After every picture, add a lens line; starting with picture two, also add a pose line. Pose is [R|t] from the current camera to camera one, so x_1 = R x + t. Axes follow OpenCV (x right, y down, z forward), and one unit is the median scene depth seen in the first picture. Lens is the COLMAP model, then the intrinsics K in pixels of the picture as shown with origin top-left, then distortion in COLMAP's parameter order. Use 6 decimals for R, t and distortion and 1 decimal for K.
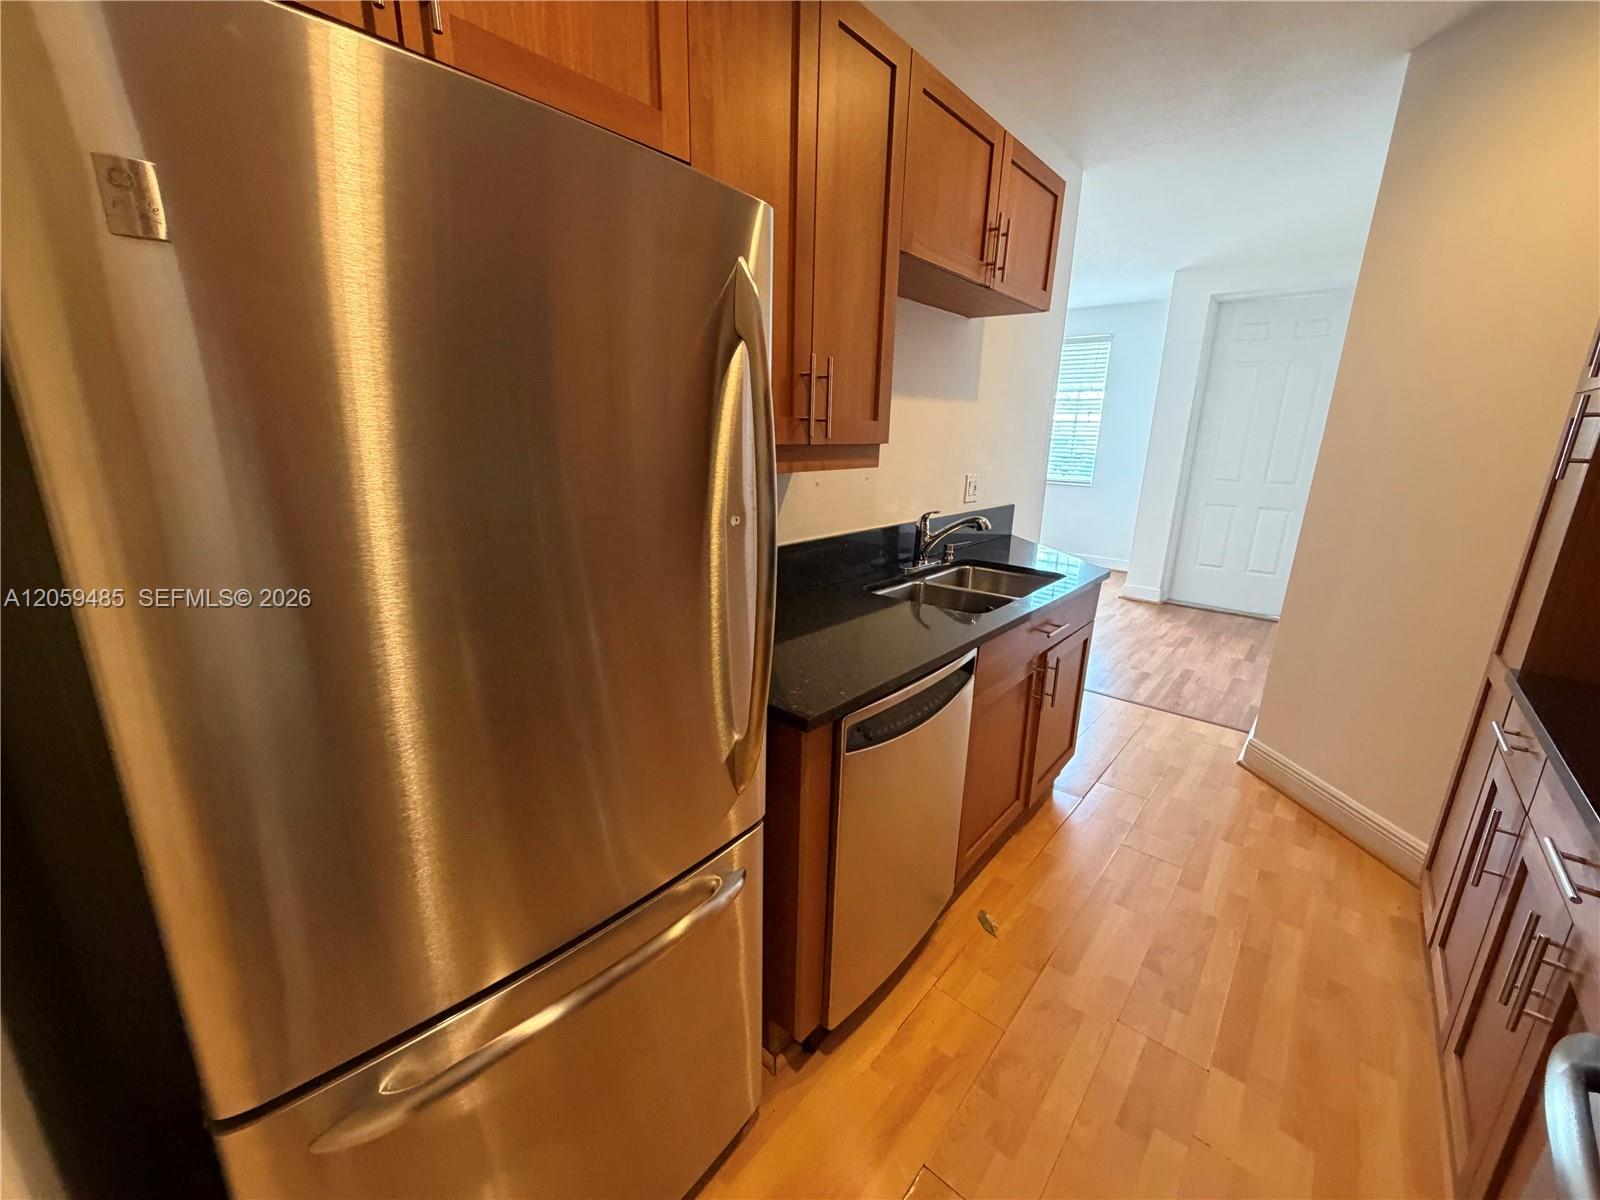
lens RADIAL K [[639.0, 0, 797.1], [0, 639.0, 601.0], [0, 0, 1]] dist [0.000687, 0.000150]
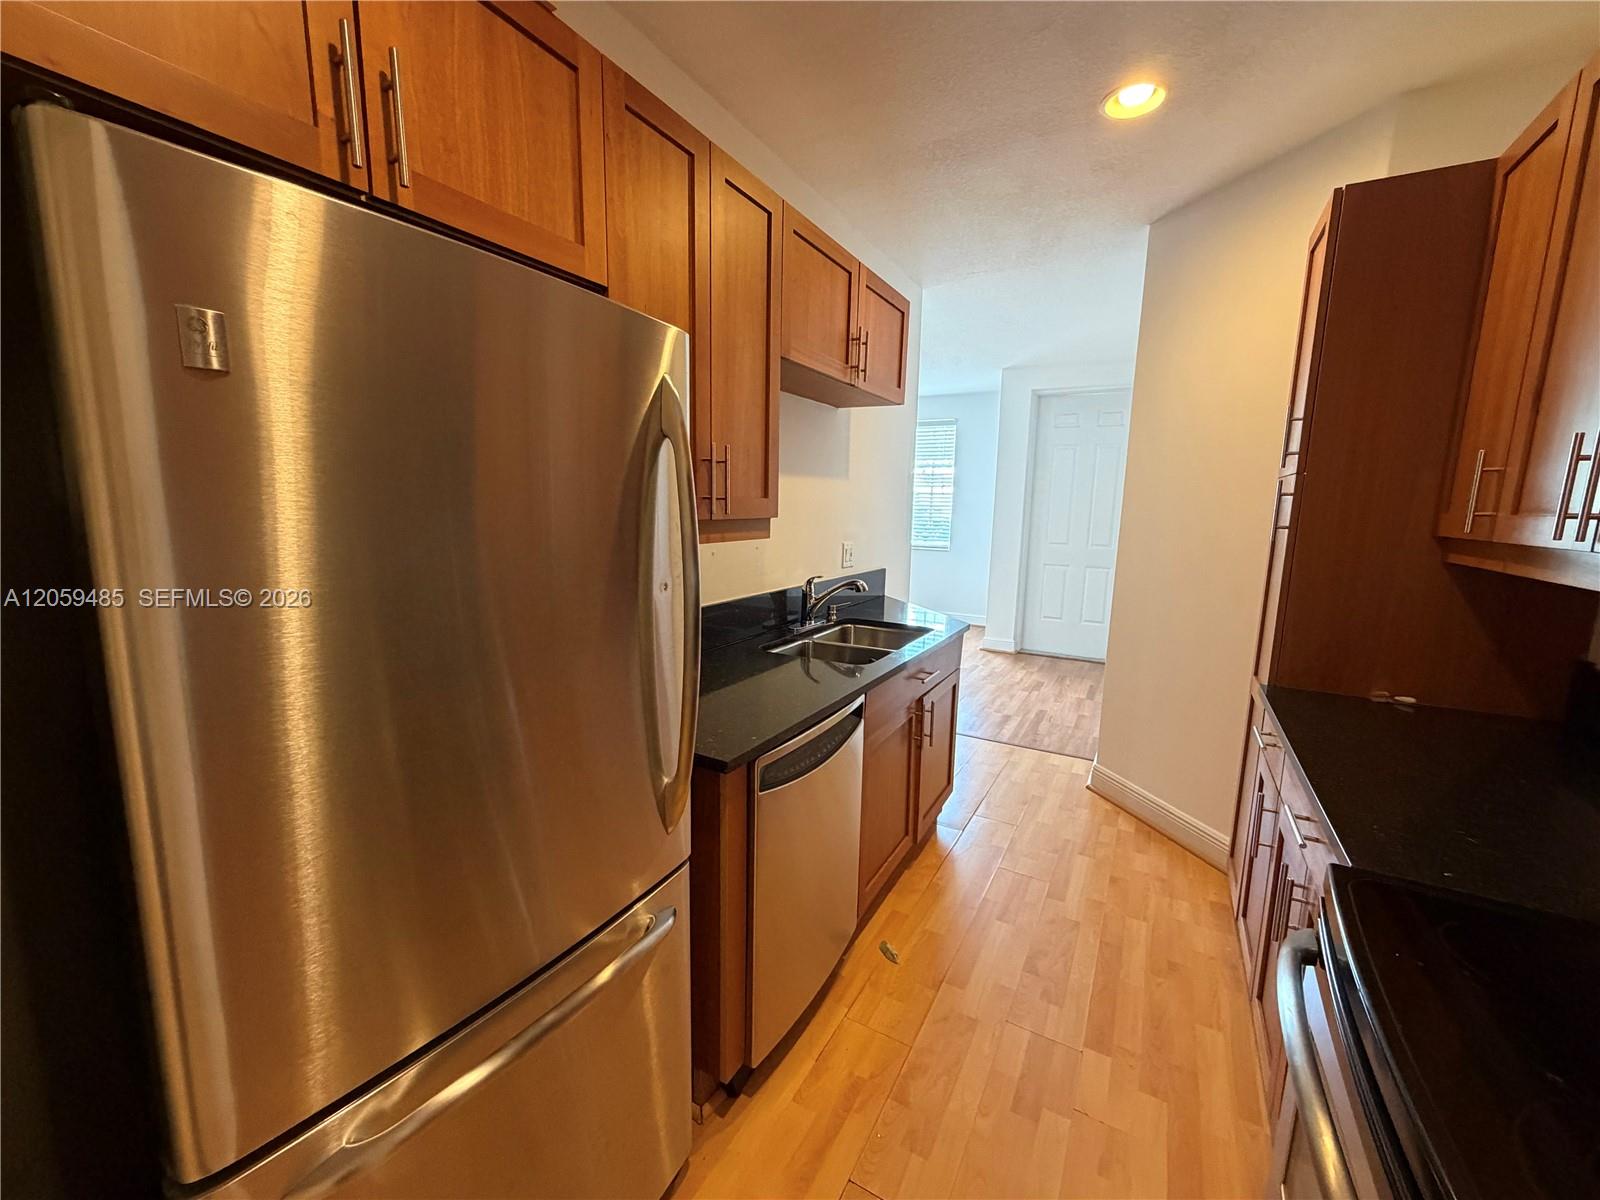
lens RADIAL K [[639.0, 0, 797.1], [0, 639.0, 601.0], [0, 0, 1]] dist [0.000687, 0.000150]
pose [[0.981493, -0.031679, 0.188858, -0.036213], [0.051170, 0.993747, -0.099241, 0.012566], [-0.184533, 0.107068, 0.976977, -0.082782]]
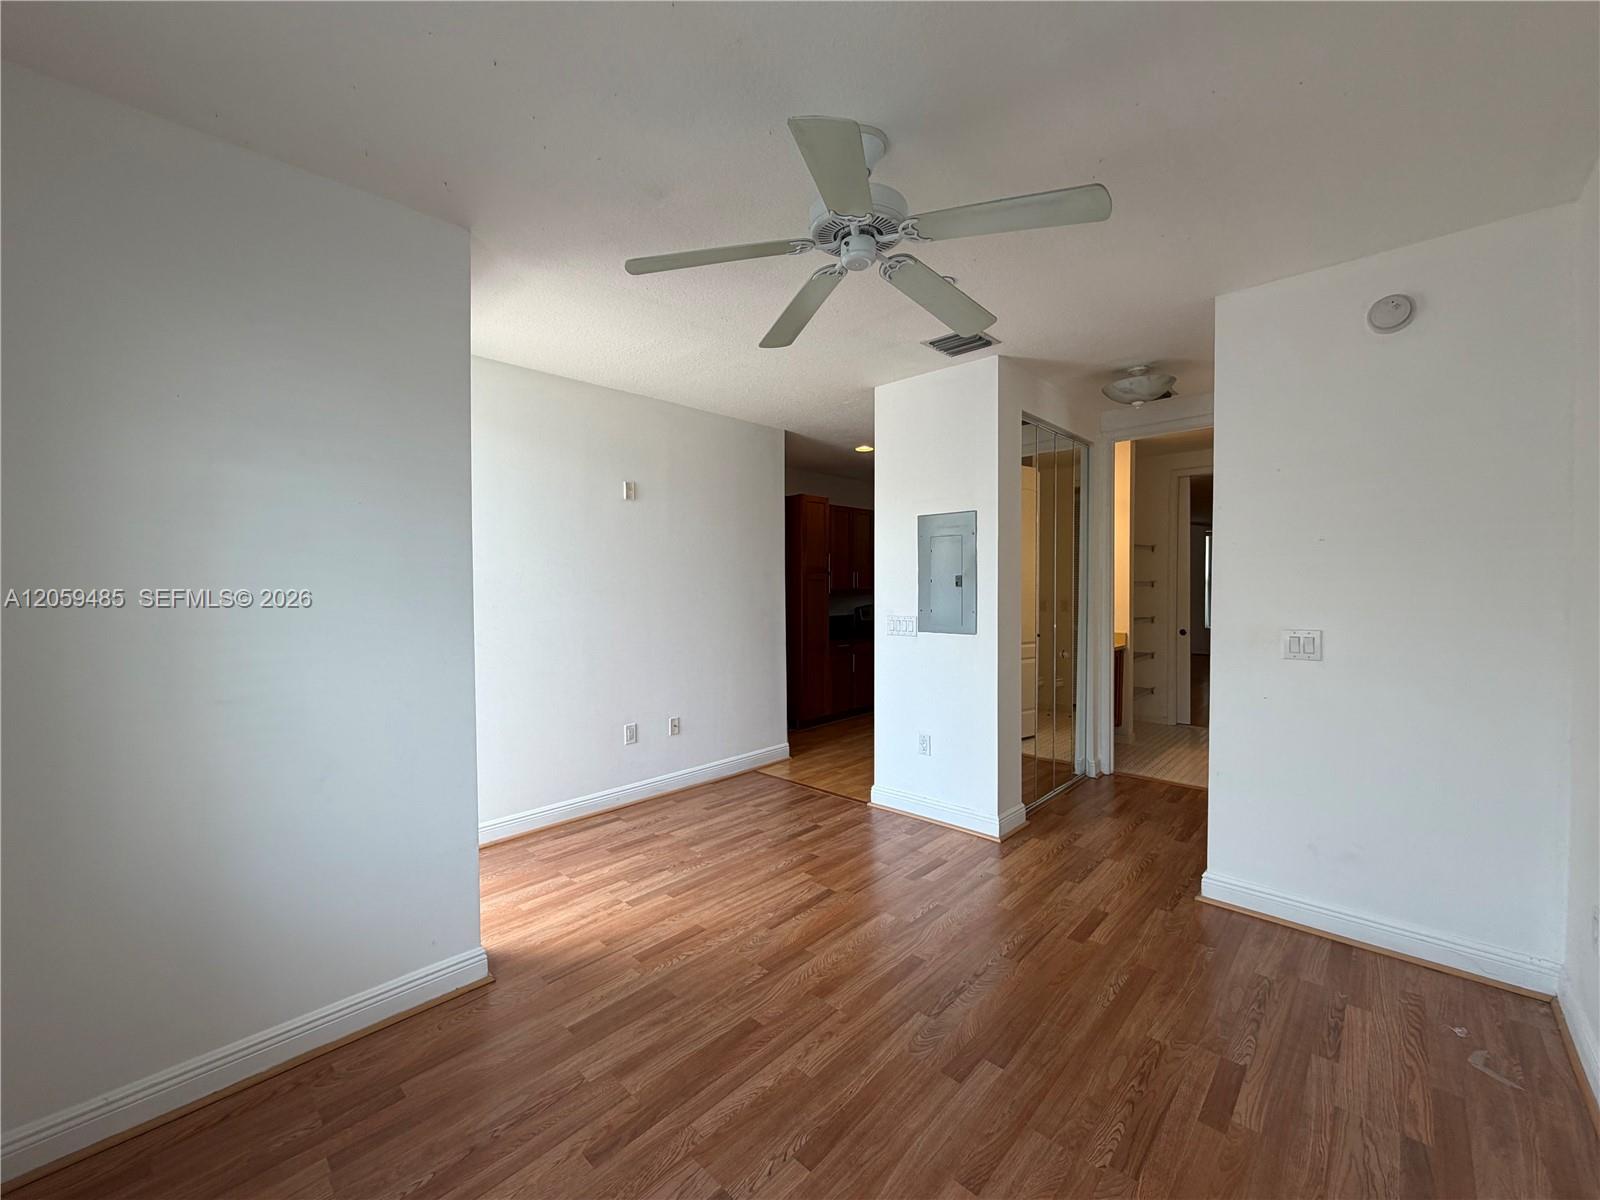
lens RADIAL K [[639.0, 0, 797.1], [0, 639.0, 601.0], [0, 0, 1]] dist [0.000687, 0.000150]
pose [[-0.998872, -0.016126, 0.044660, 0.840984], [-0.002714, 0.958418, 0.285355, -0.983864], [-0.047405, 0.284912, -0.957381, 3.681682]]
